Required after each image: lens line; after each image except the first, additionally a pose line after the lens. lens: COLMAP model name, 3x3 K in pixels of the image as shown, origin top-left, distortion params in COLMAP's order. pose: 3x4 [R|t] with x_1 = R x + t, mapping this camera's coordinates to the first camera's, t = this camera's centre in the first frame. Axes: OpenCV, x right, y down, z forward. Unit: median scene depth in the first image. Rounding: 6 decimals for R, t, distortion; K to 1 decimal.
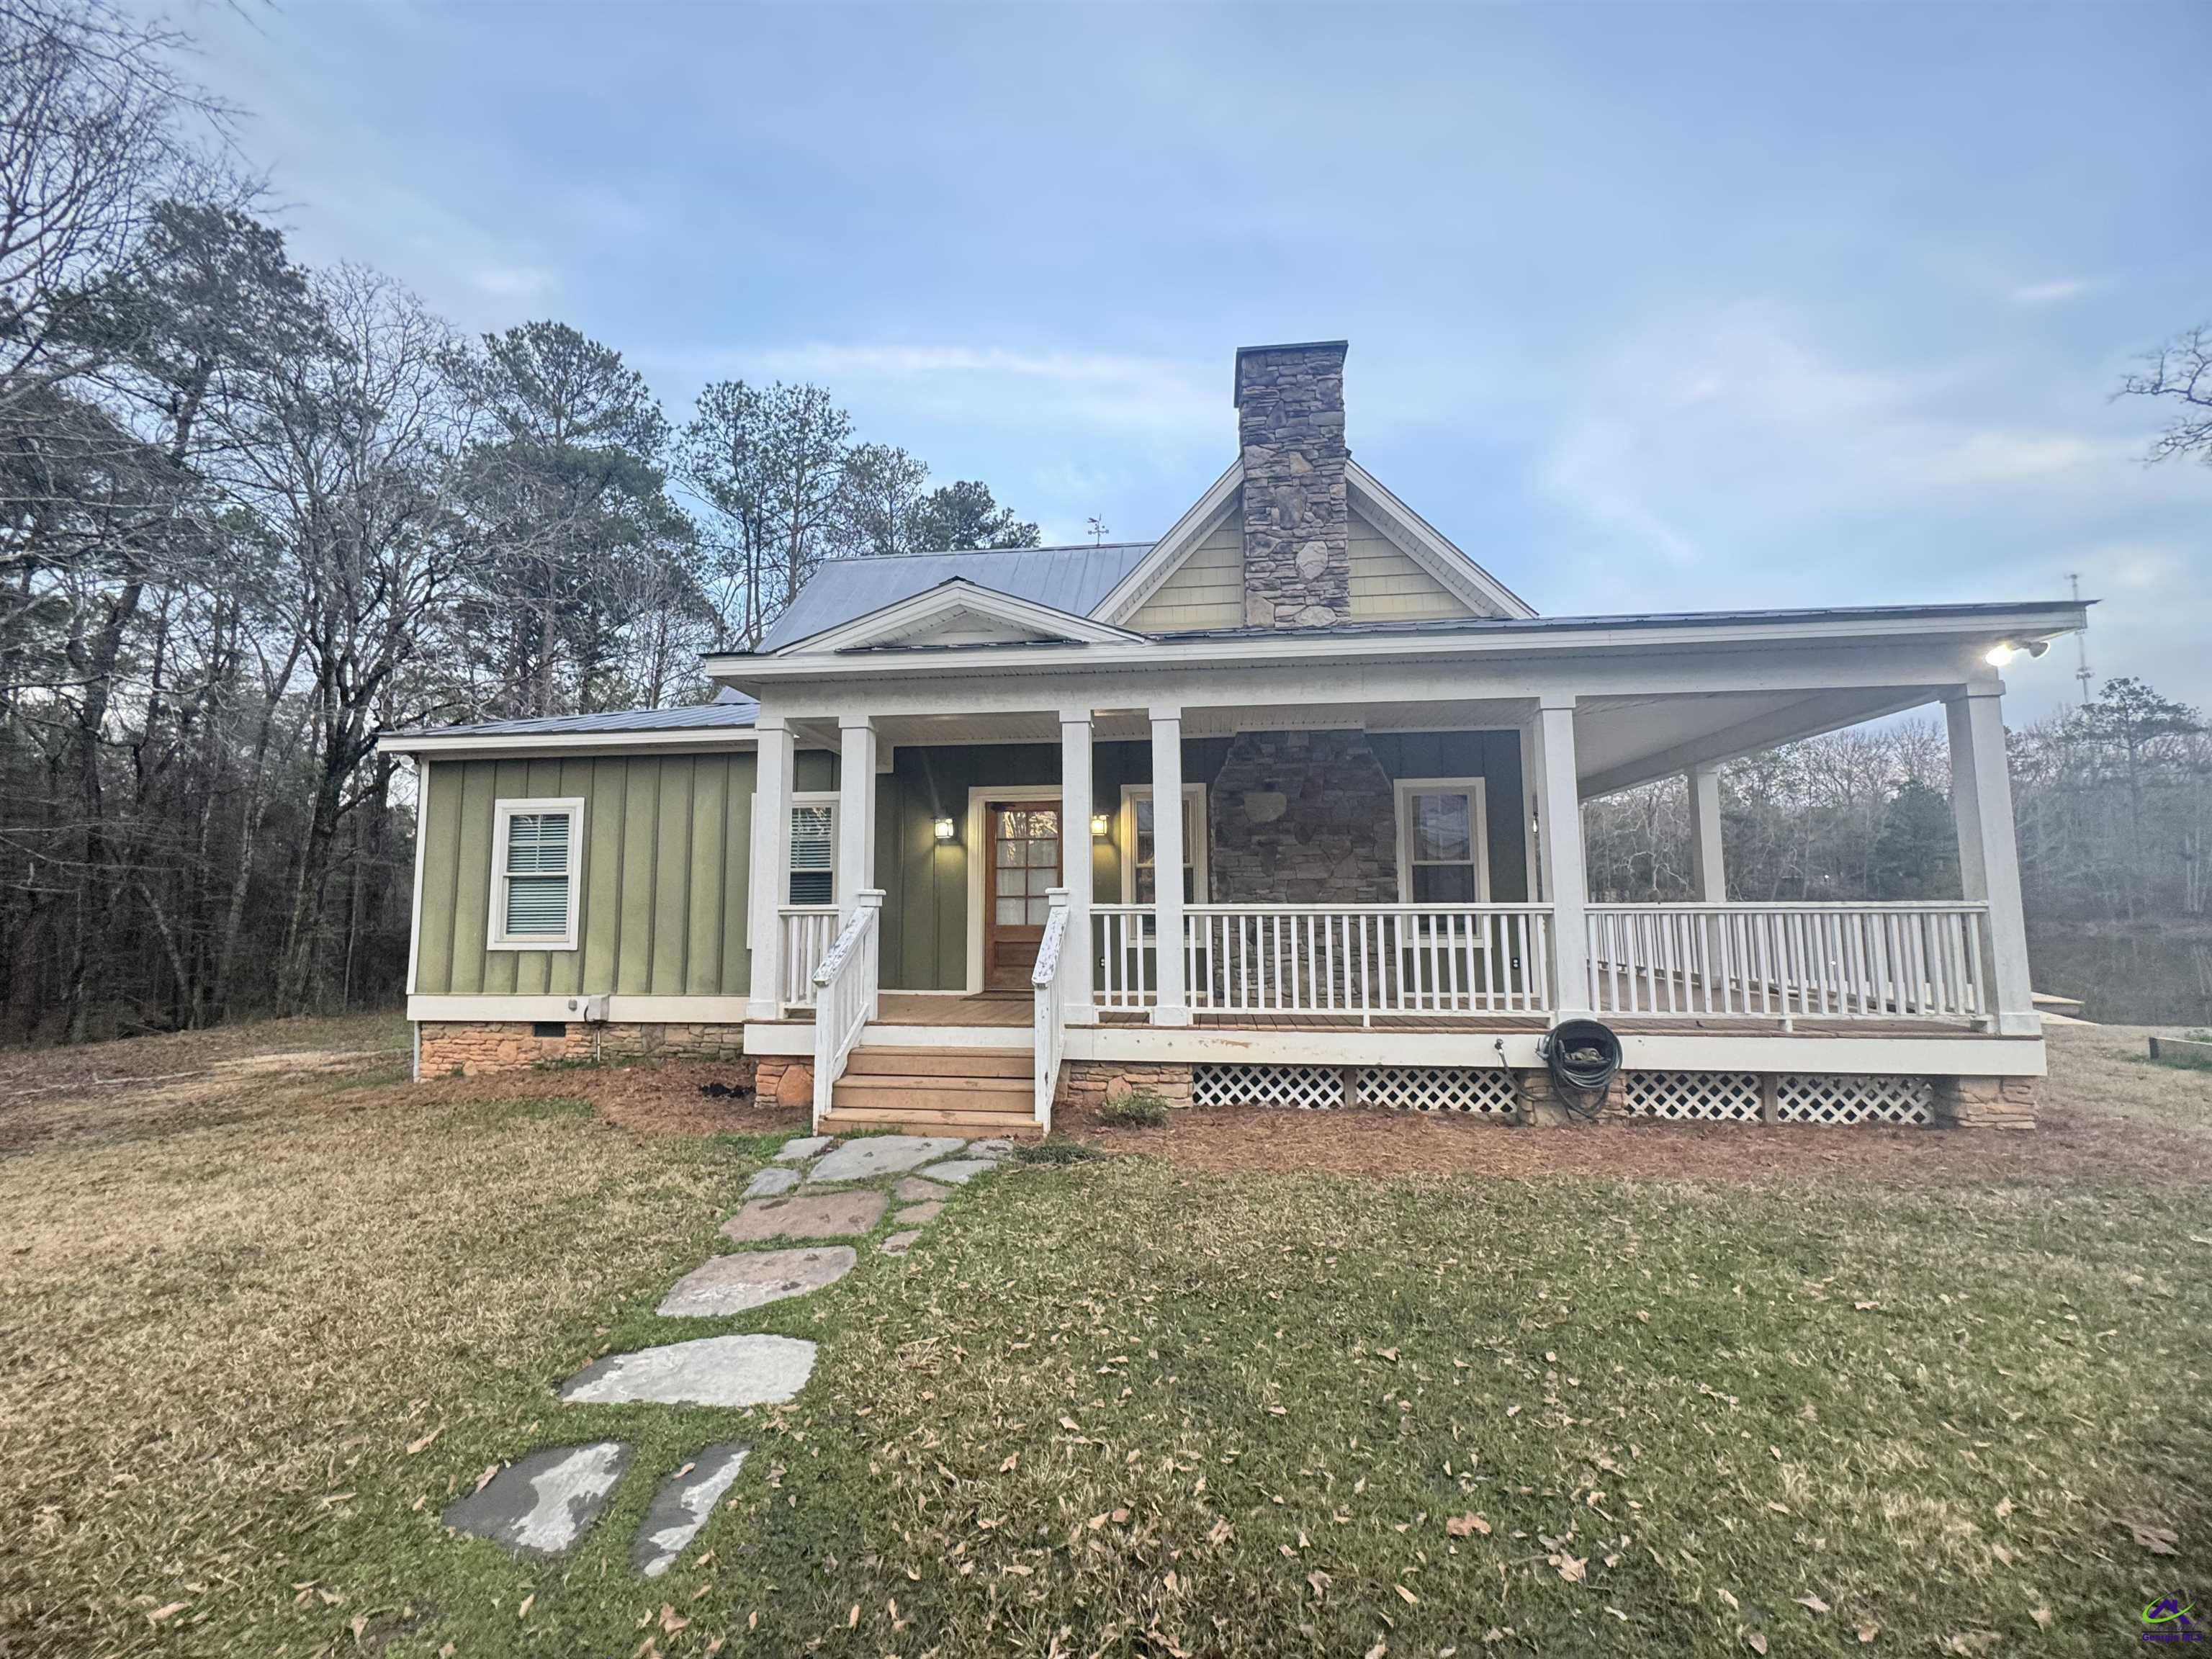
lens RADIAL K [[878.4, 0, 1111.5], [0, 878.4, 828.8], [0, 0, 1]] dist [-0.004841, -0.000188]
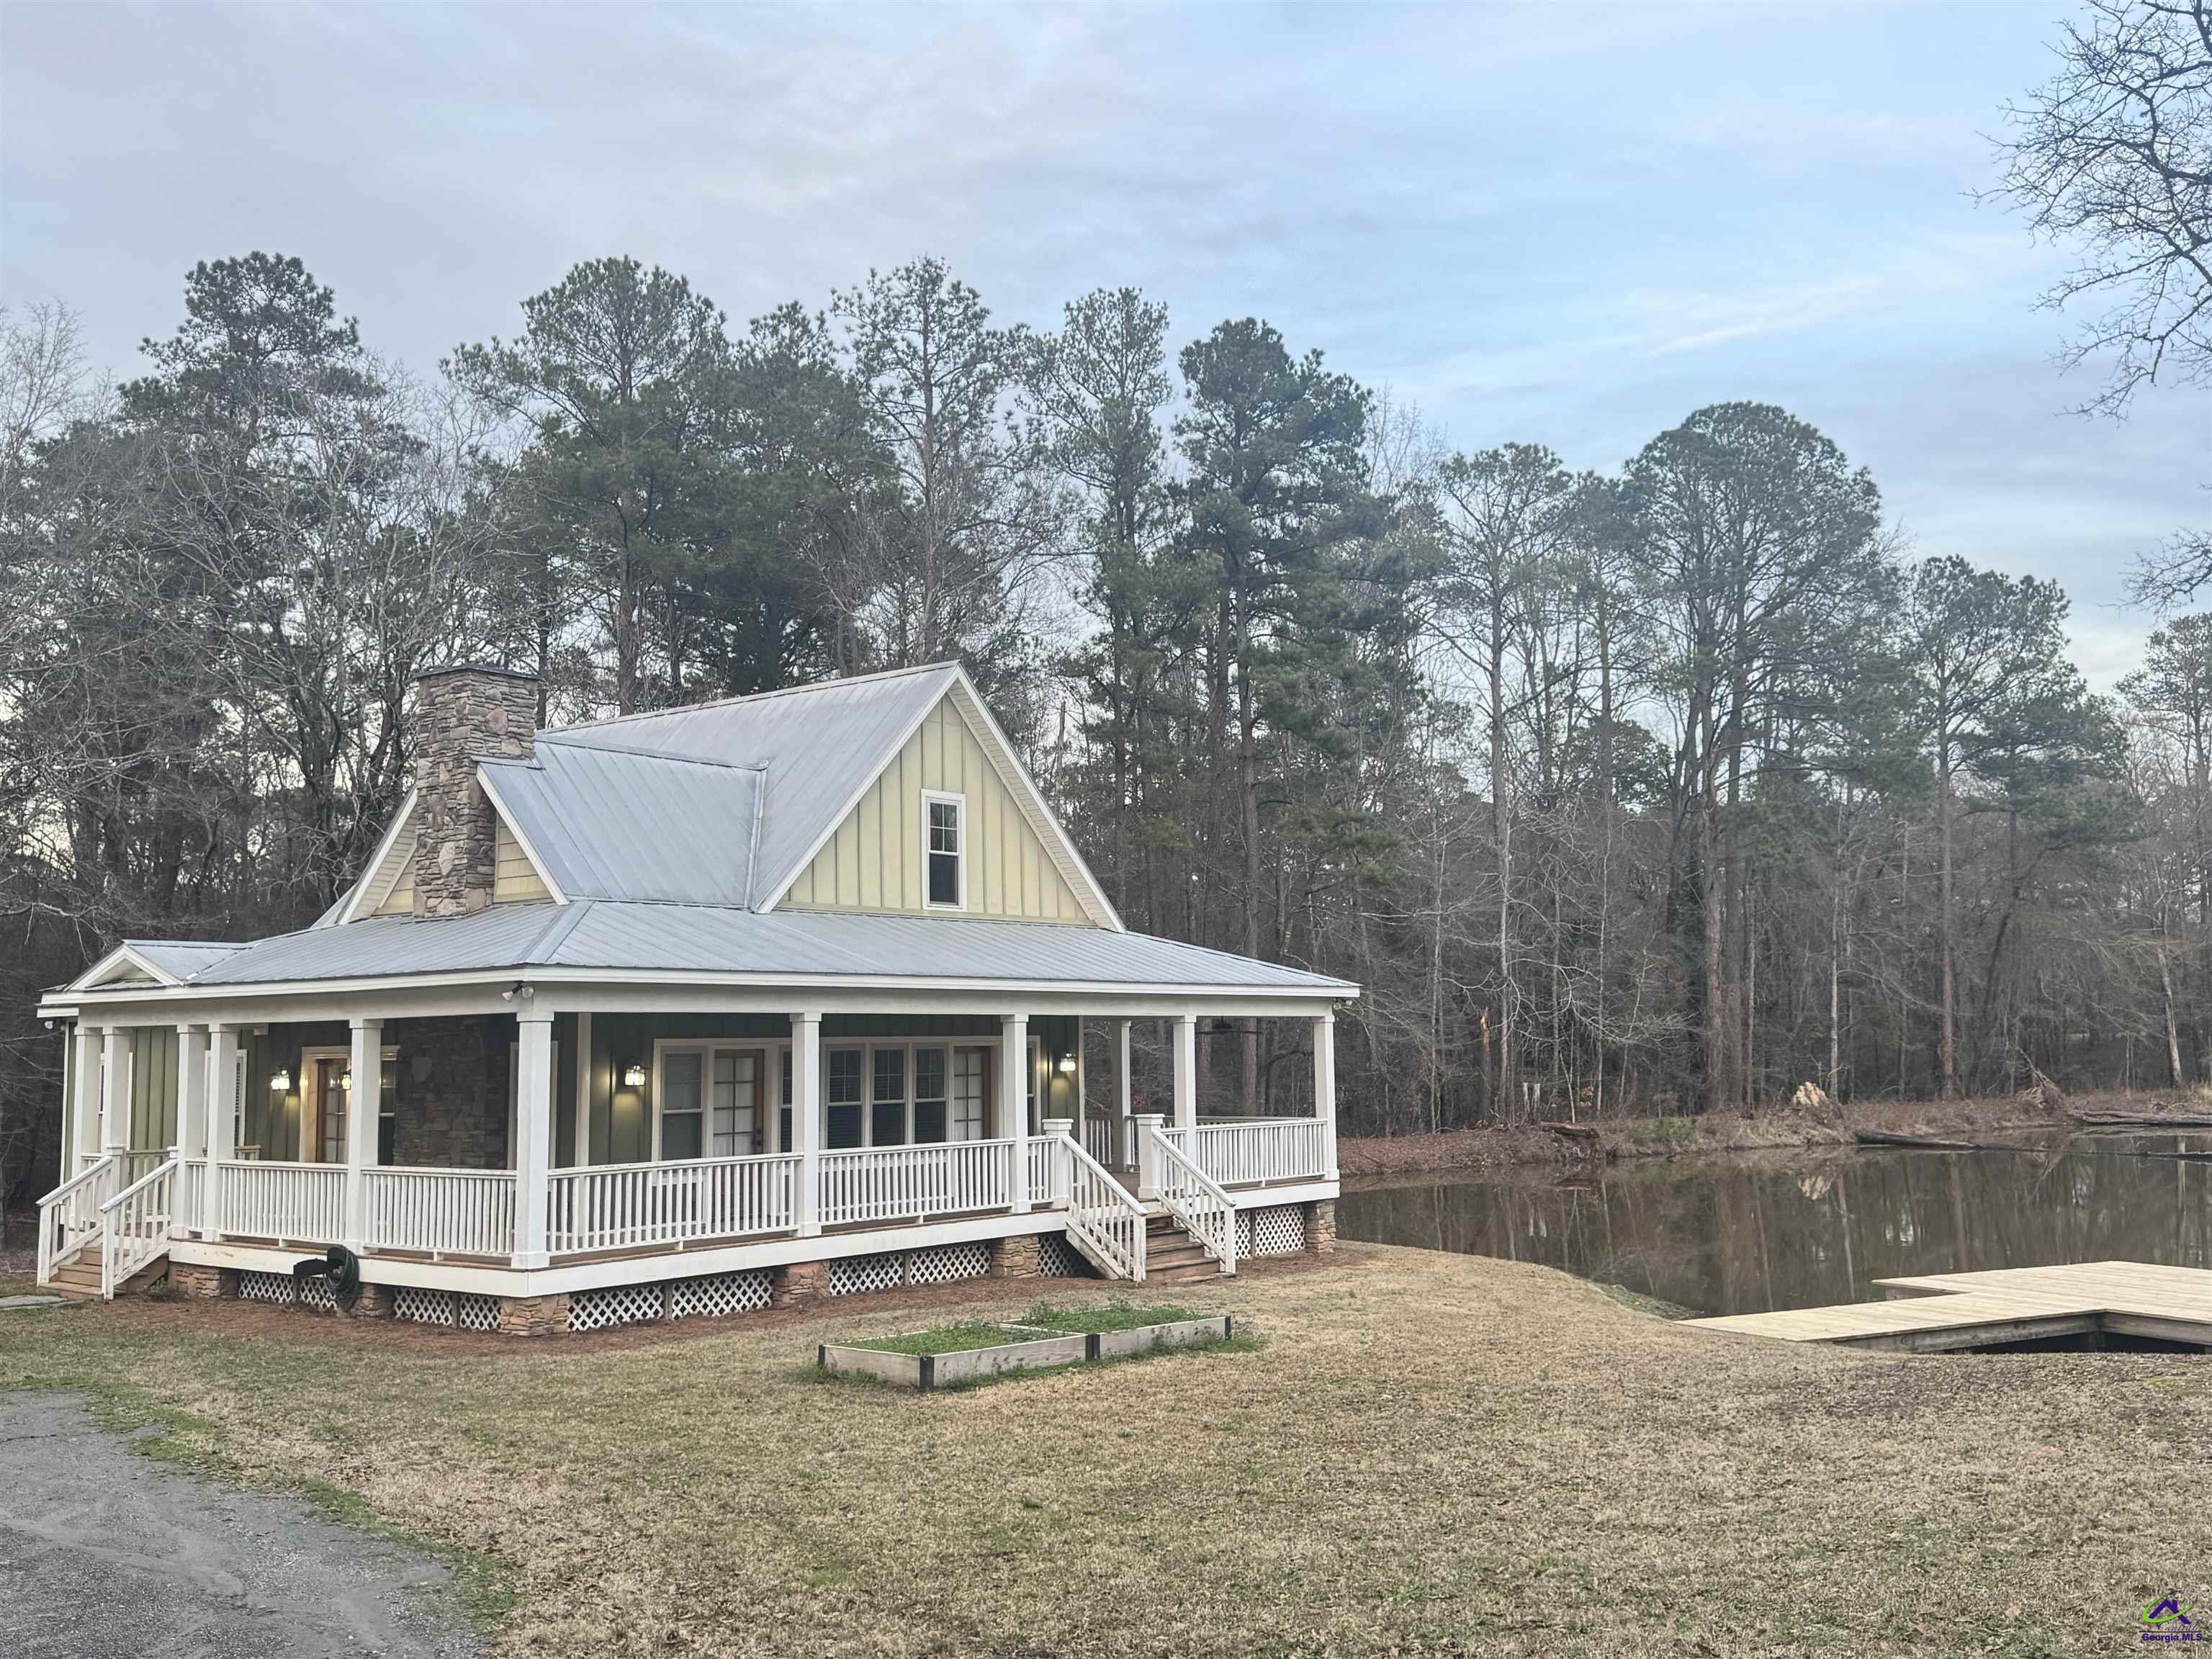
lens RADIAL K [[2049.5, 0, 1106.0], [0, 2049.5, 829.5], [0, 0, 1]] dist [0.195099, -0.421796]
pose [[0.843839, -0.063886, -0.532780, 2.479817], [0.056820, 0.997943, -0.029671, -0.212183], [0.533580, -0.005235, 0.845733, -0.896742]]
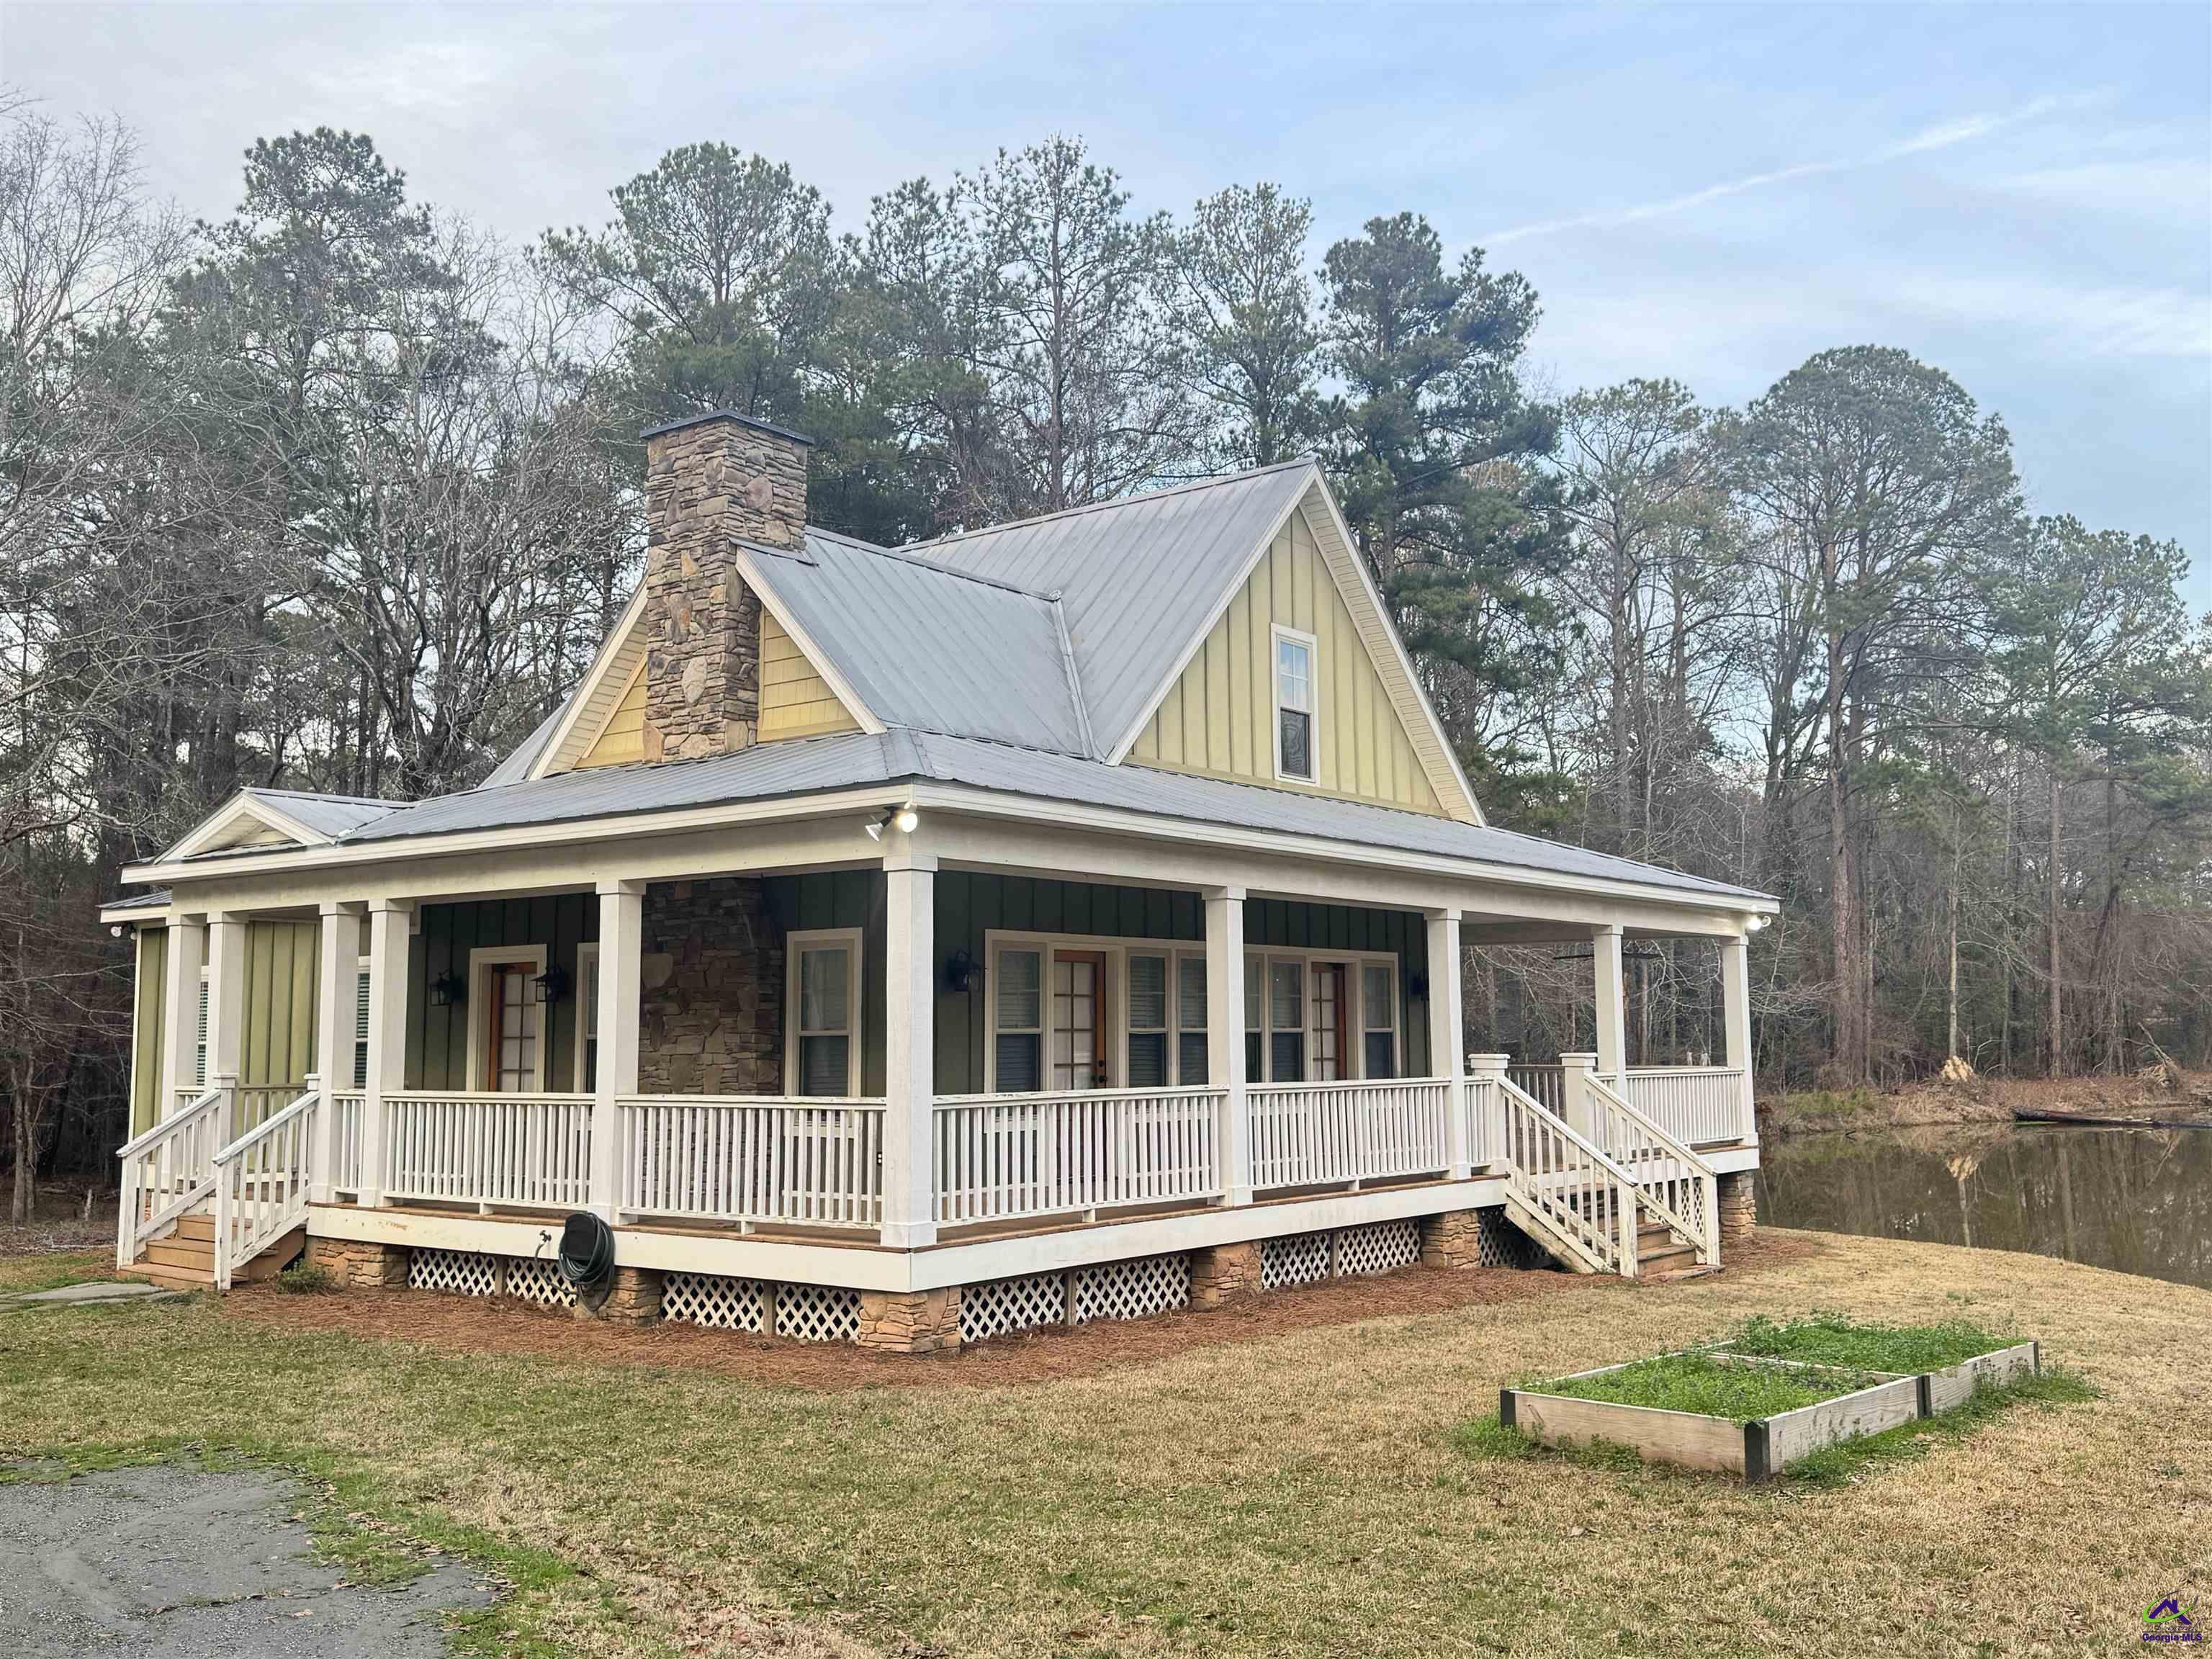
lens RADIAL K [[1976.1, 0, 1110.3], [0, 1976.1, 821.9], [0, 0, 1]] dist [0.162229, -0.321358]
pose [[0.850448, -0.058263, -0.522824, 1.585095], [0.049540, 0.998301, -0.030666, -0.088600], [0.523722, 0.000179, 0.851889, -0.441055]]
